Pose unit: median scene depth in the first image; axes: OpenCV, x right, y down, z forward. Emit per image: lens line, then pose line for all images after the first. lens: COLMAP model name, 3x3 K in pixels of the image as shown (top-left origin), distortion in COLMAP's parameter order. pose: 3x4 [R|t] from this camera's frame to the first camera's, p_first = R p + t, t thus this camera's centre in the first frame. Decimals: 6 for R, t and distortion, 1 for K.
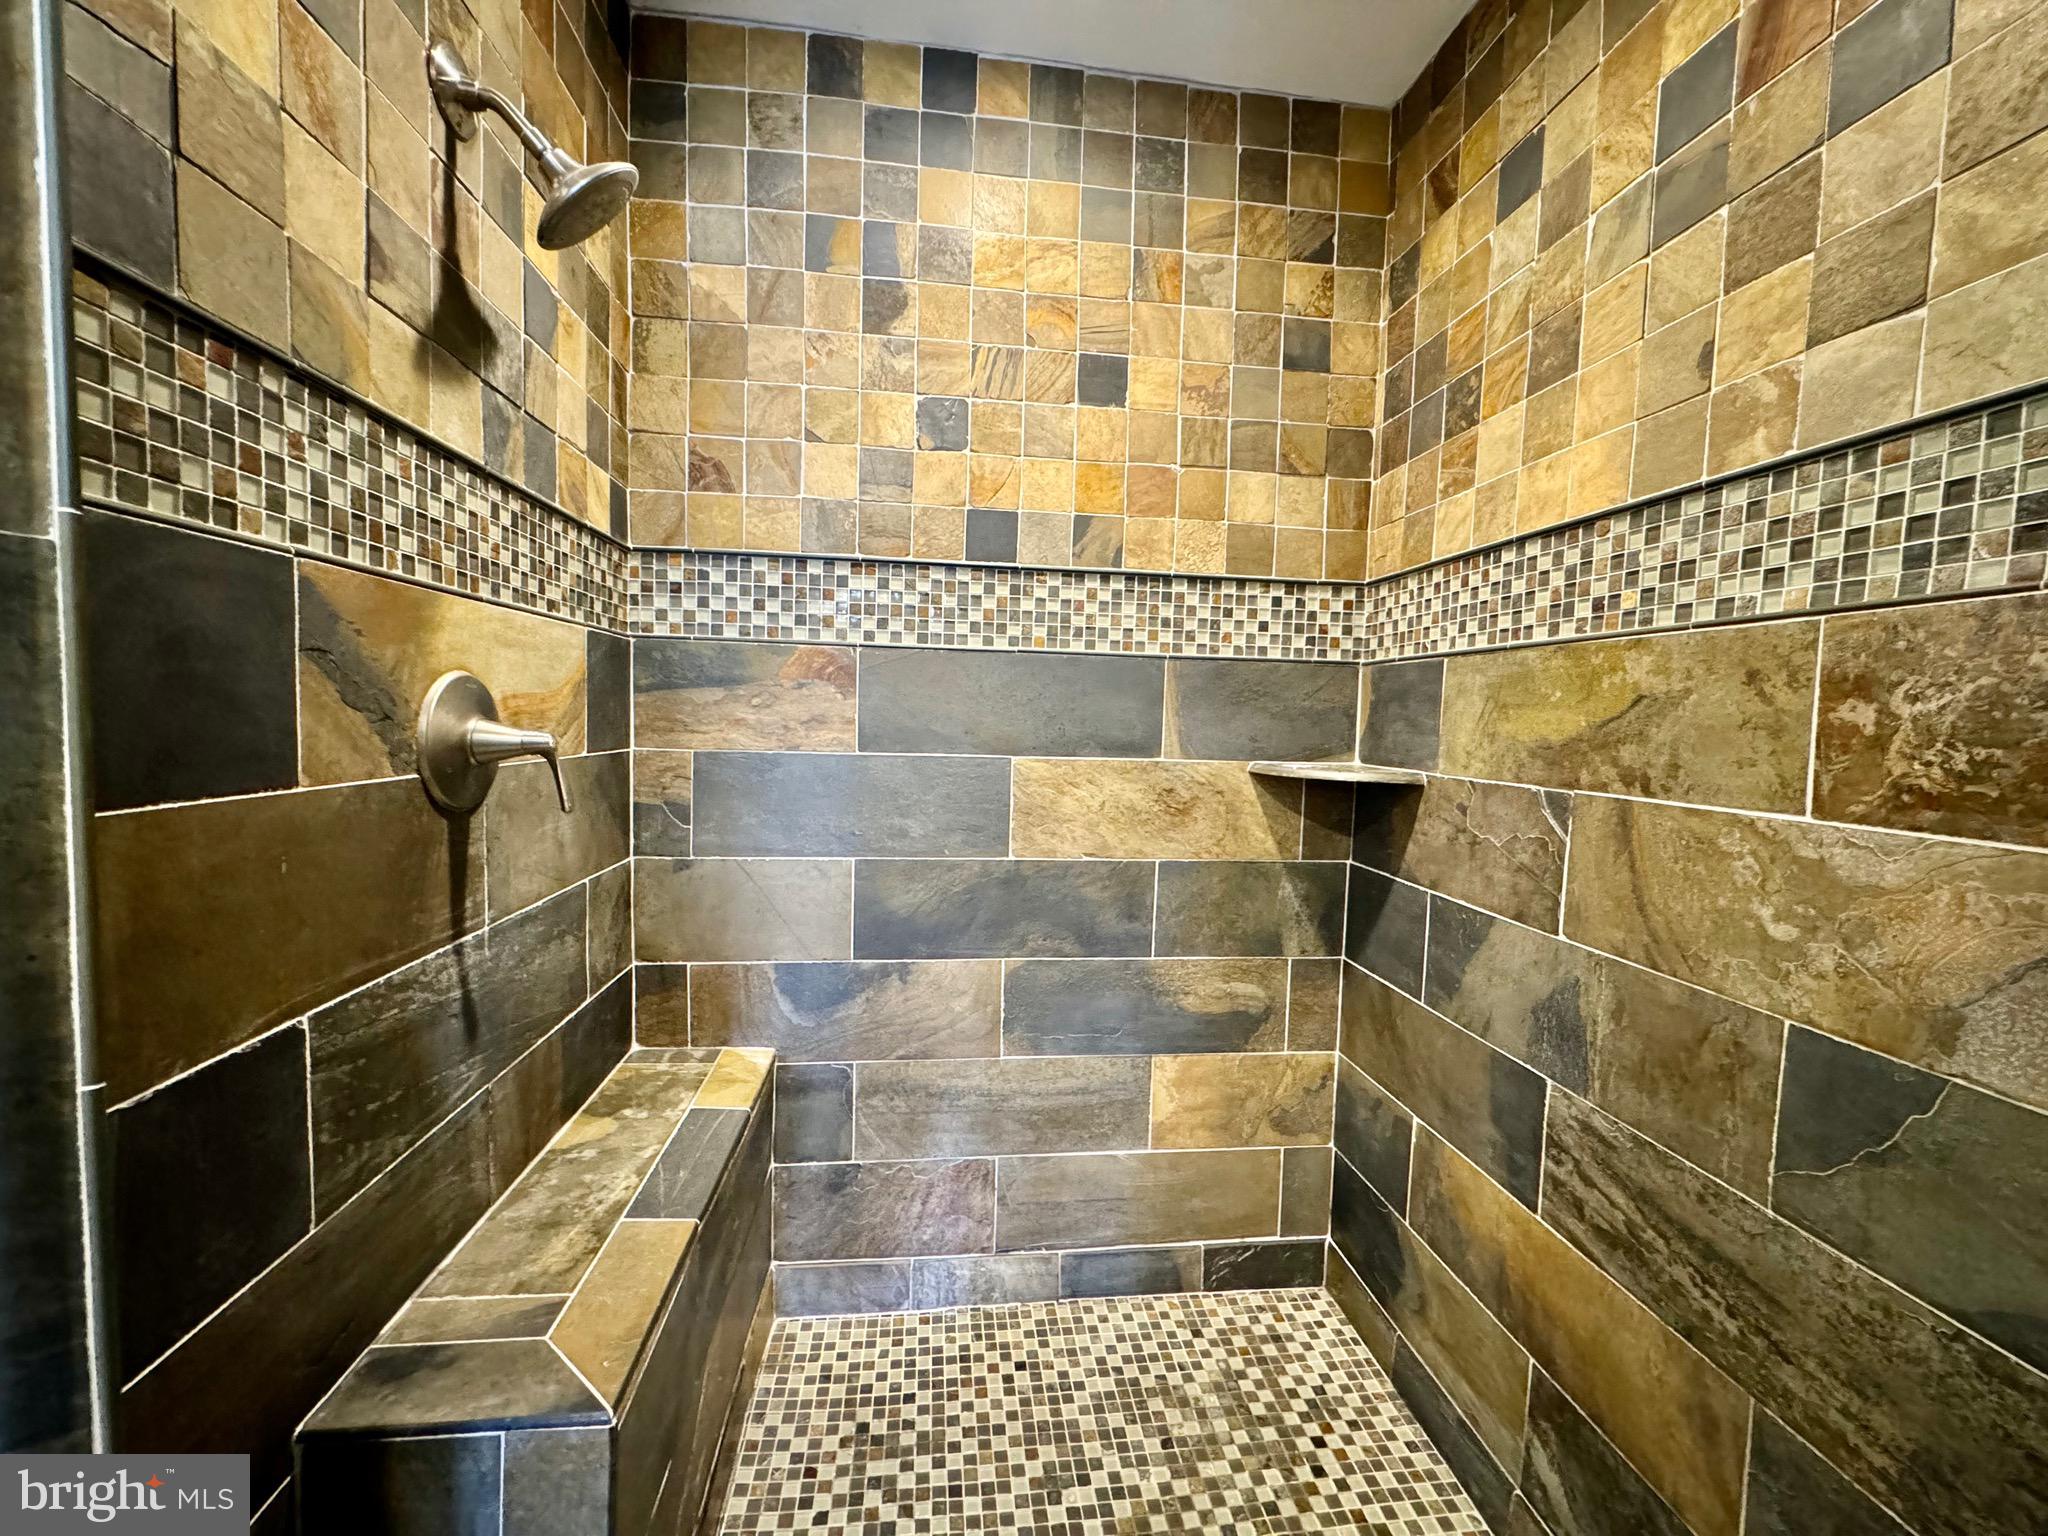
lens RADIAL K [[813.2, 0, 1032.6], [0, 813.2, 765.8], [0, 0, 1]] dist [-0.002903, -0.000485]
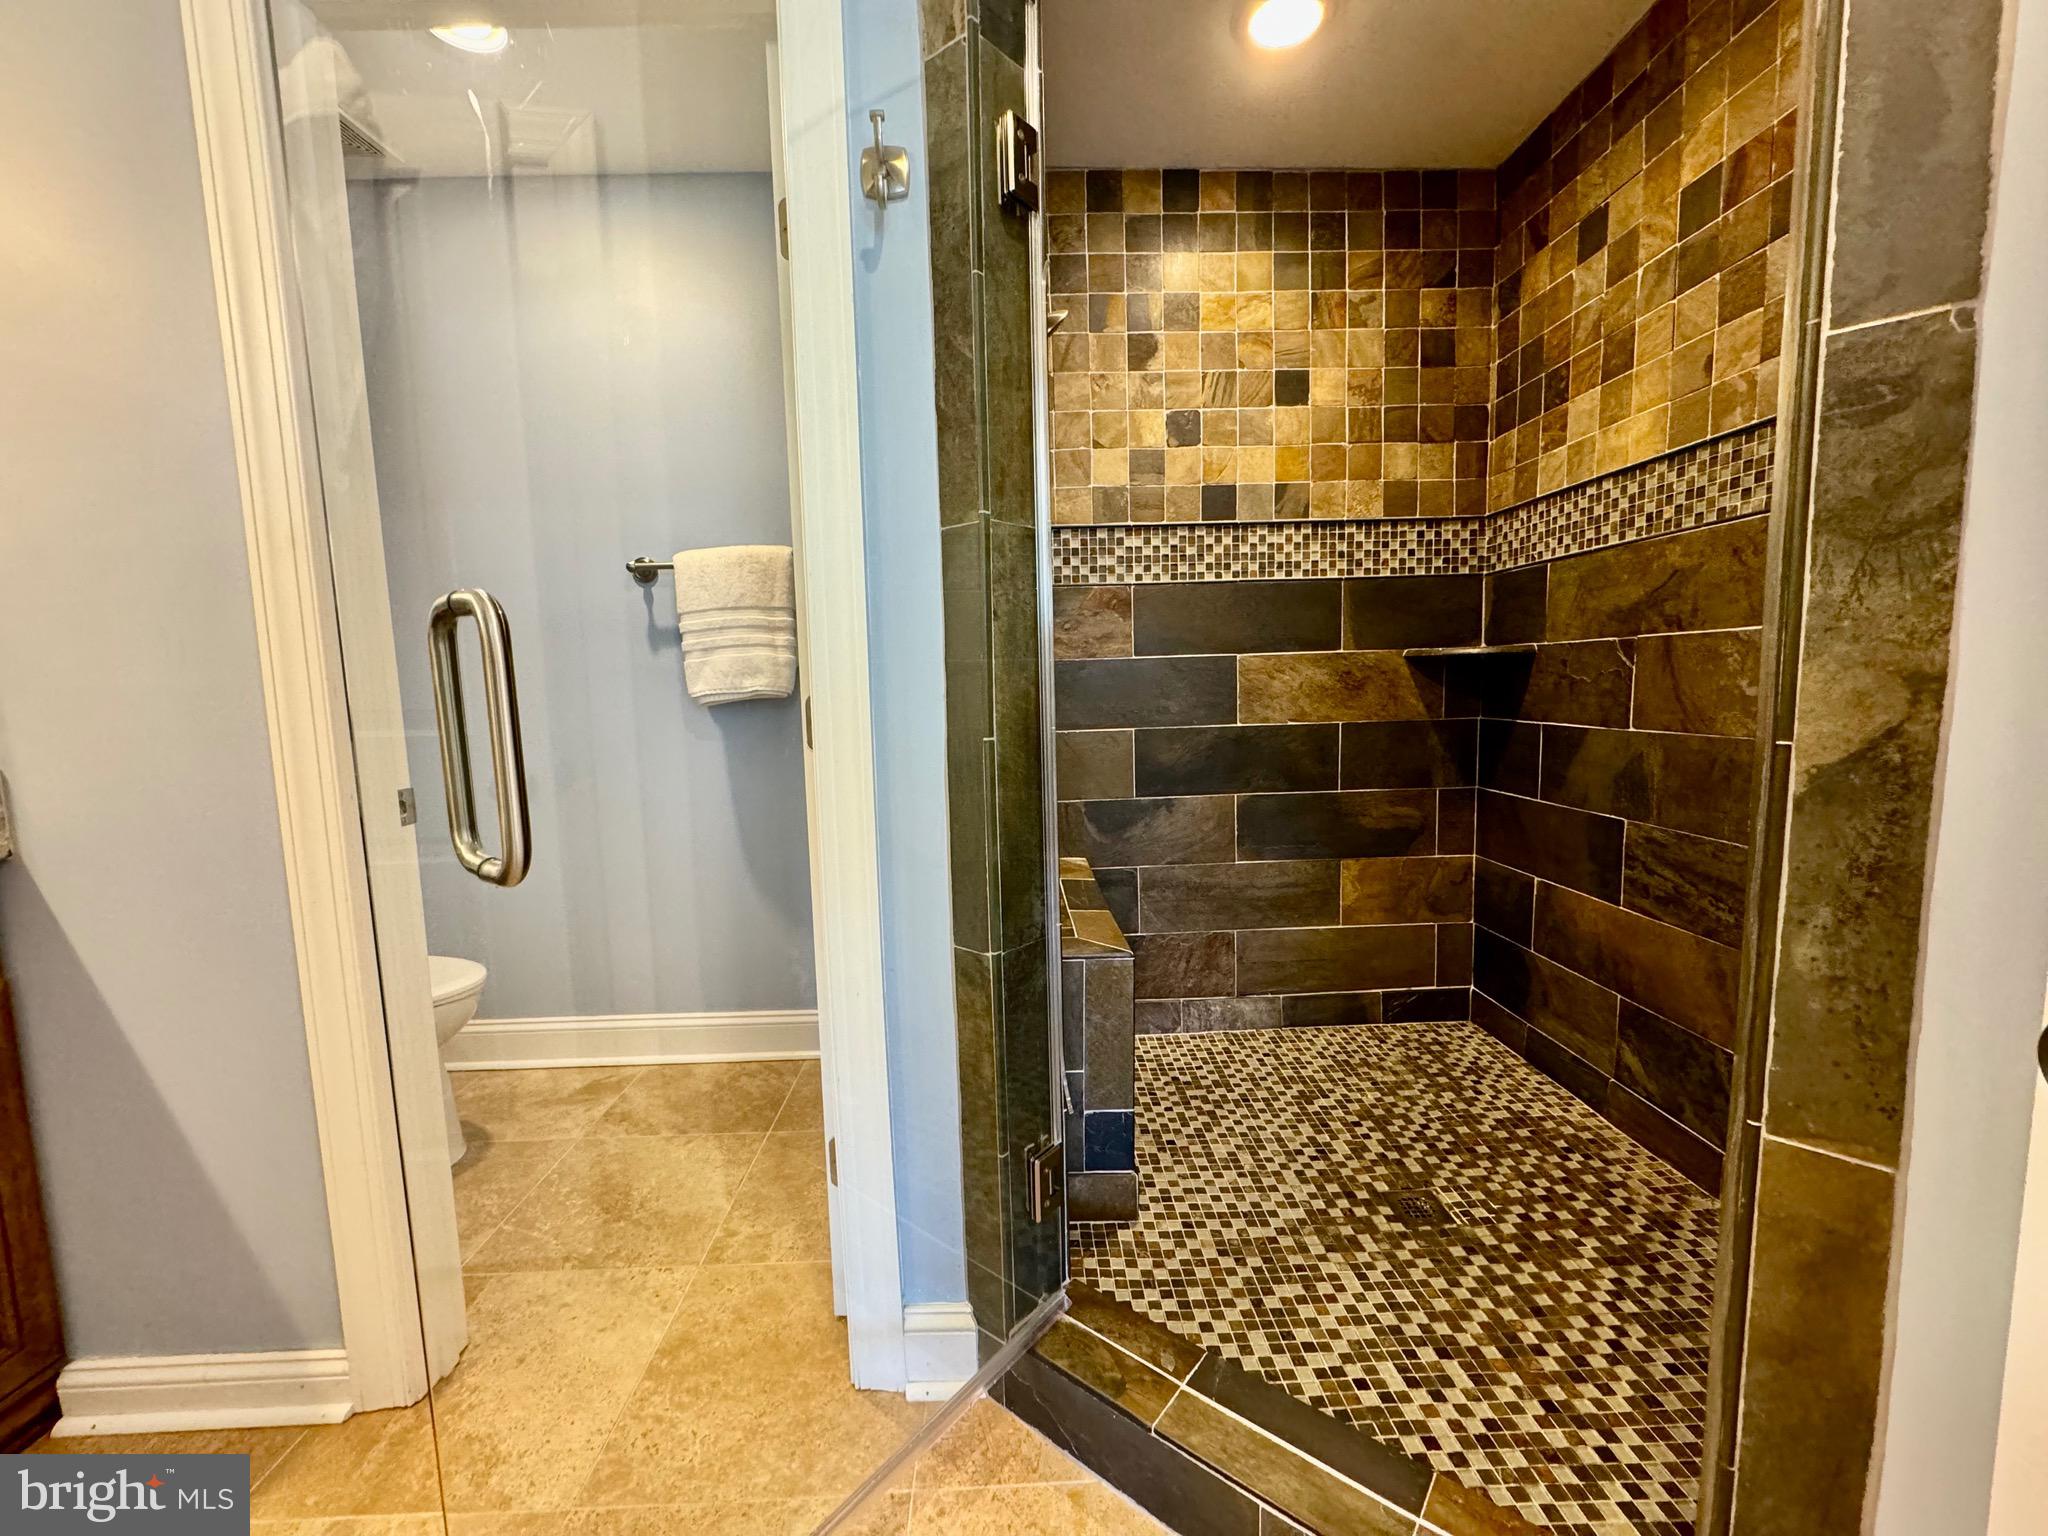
lens RADIAL K [[813.2, 0, 1032.6], [0, 813.2, 765.8], [0, 0, 1]] dist [-0.002903, -0.000485]
pose [[0.994605, -0.047963, -0.091982, -0.276652], [0.051637, 0.997943, 0.037989, 0.117849], [0.089971, -0.042534, 0.995036, -0.512224]]
